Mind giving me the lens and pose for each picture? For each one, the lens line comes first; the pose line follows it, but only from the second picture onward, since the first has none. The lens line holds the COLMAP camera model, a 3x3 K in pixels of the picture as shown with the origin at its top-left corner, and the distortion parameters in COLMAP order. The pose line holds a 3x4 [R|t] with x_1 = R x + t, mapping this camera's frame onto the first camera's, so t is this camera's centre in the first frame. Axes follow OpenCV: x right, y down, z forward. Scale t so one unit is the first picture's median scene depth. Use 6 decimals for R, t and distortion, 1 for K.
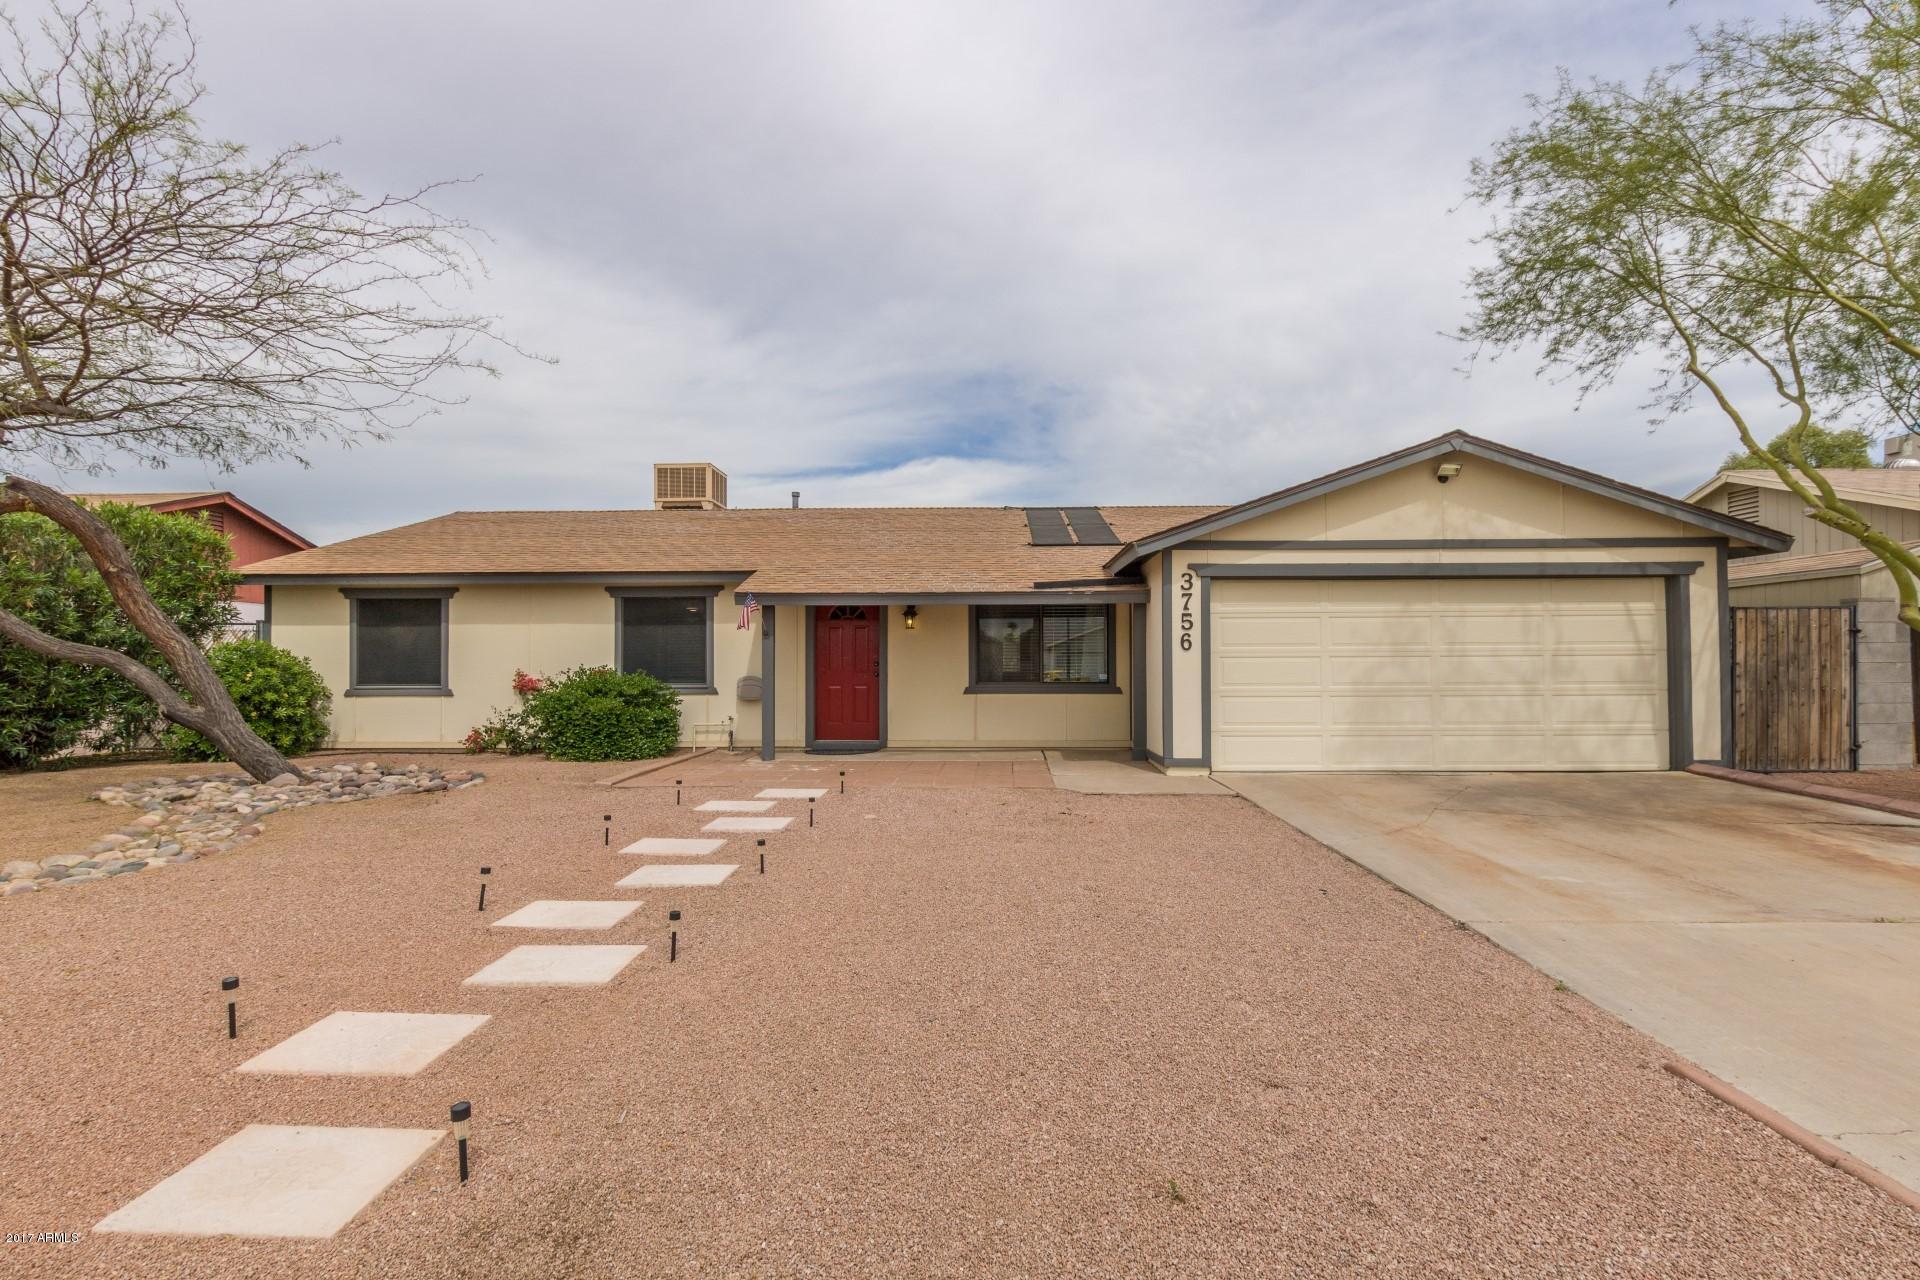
lens RADIAL K [[891.4, 0, 955.4], [0, 891.4, 650.3], [0, 0, 1]] dist [0.004601, 0.000335]
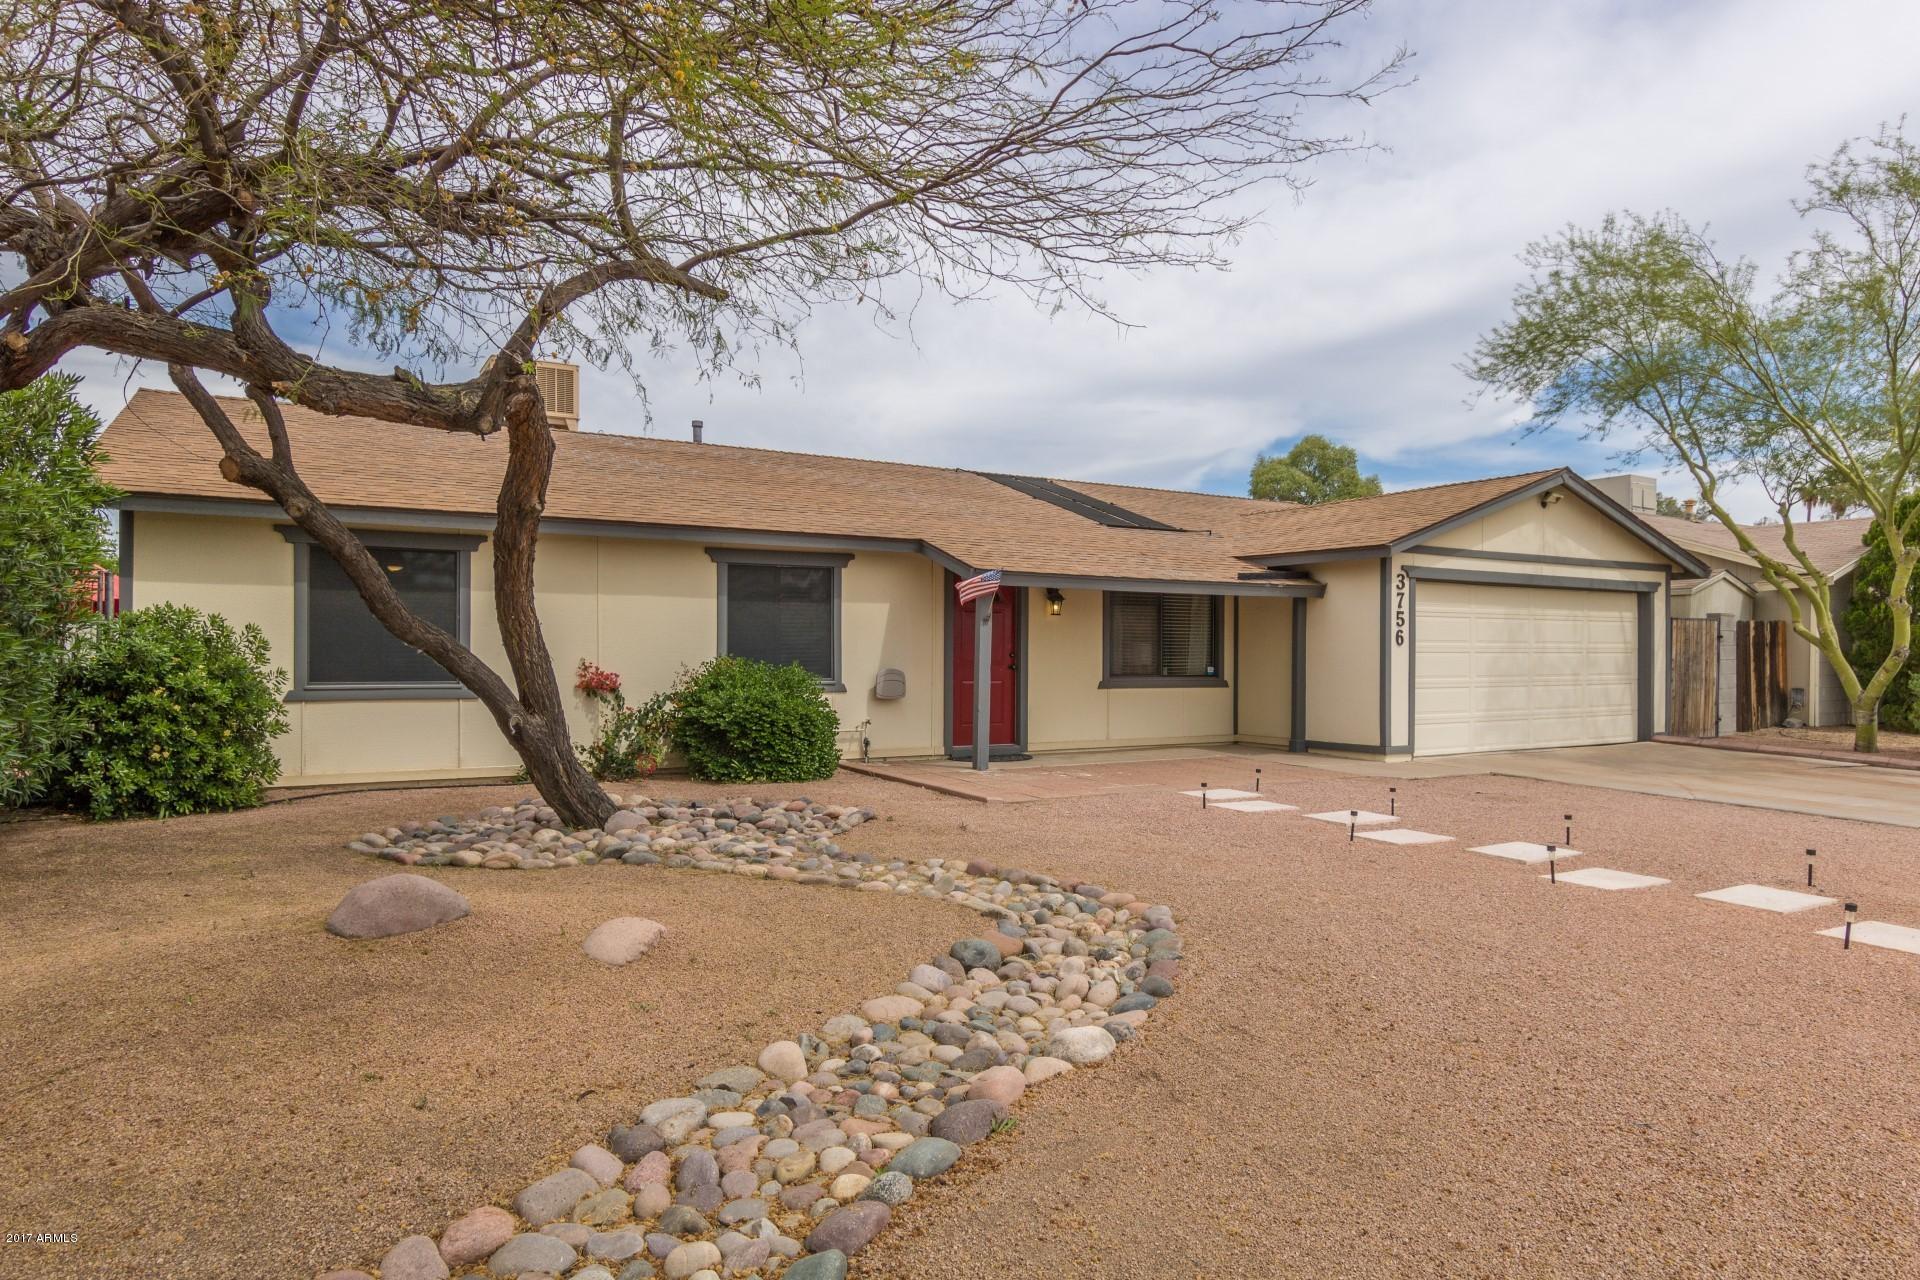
lens RADIAL K [[1179.7, 0, 960.7], [0, 1179.7, 637.0], [0, 0, 1]] dist [-0.002892, -0.000523]
pose [[0.836497, 0.014441, 0.547782, -0.778532], [-0.016372, 0.999865, -0.001358, 0.000441], [-0.547727, -0.007832, 0.836620, 0.081026]]
